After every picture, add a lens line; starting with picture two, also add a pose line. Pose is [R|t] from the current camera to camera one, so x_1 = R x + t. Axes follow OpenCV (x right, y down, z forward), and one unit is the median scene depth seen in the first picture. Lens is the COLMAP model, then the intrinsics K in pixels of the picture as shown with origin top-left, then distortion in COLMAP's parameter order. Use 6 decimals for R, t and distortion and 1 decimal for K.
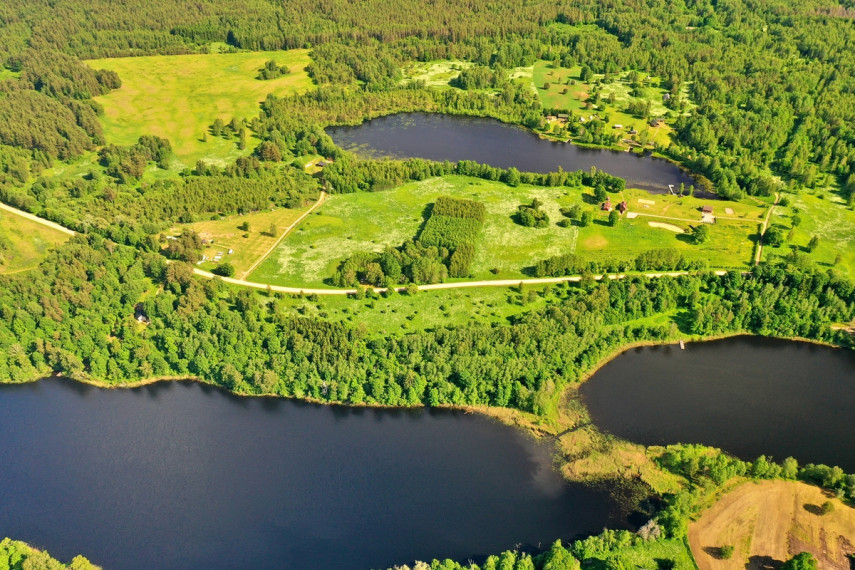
lens RADIAL K [[695.7, 0, 427.5], [0, 695.7, 285.0], [0, 0, 1]] dist [0.016537, 0.006939]
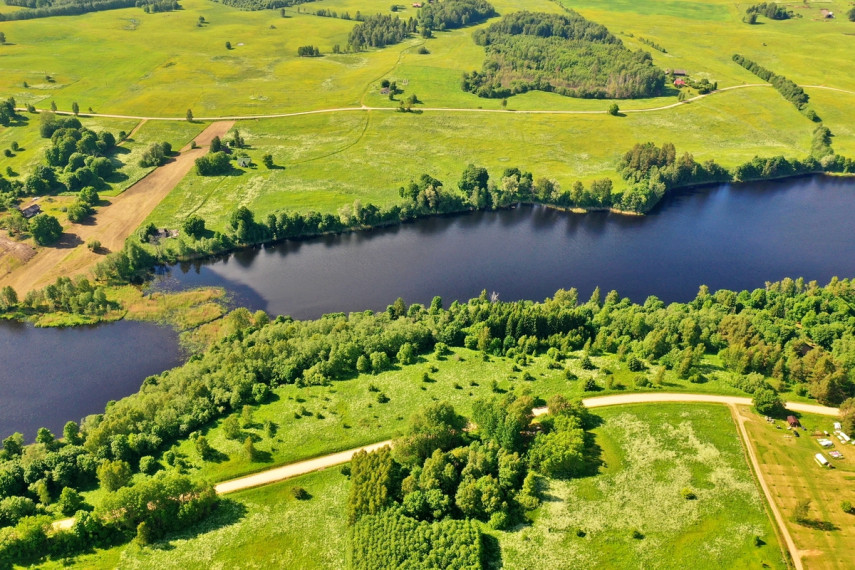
lens RADIAL K [[750.2, 0, 427.5], [0, 750.2, 285.0], [0, 0, 1]] dist [0.018479, 0.000493]
pose [[-0.969629, 0.094433, -0.225613, 0.115709], [-0.173985, 0.382002, 0.907636, -0.569021], [0.171895, 0.919324, -0.353971, 1.065658]]
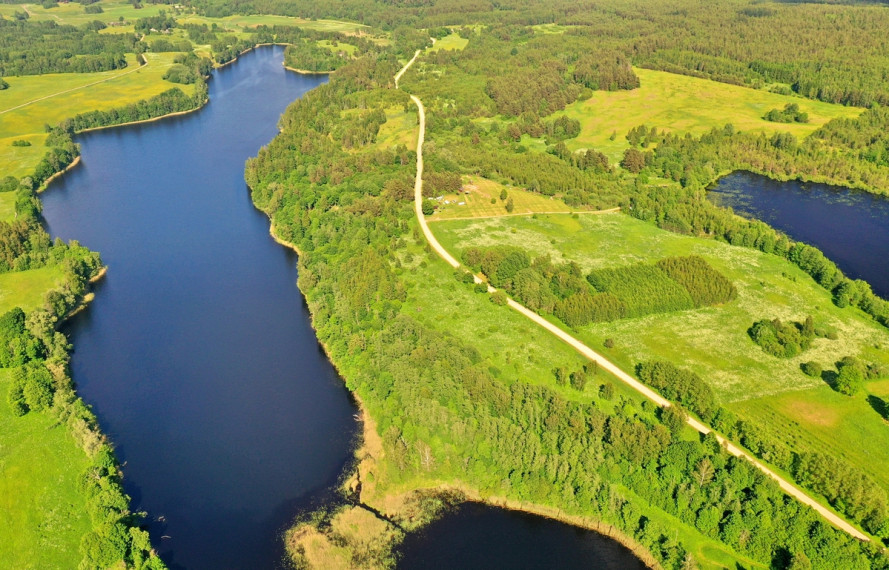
lens RADIAL K [[696.4, 0, 444.5], [0, 696.4, 285.0], [0, 0, 1]] dist [0.013114, 0.005630]
pose [[0.460612, 0.413753, -0.785267, 0.531709], [-0.510354, 0.847294, 0.147078, -0.085815], [0.726206, 0.333019, 0.601434, 0.455308]]
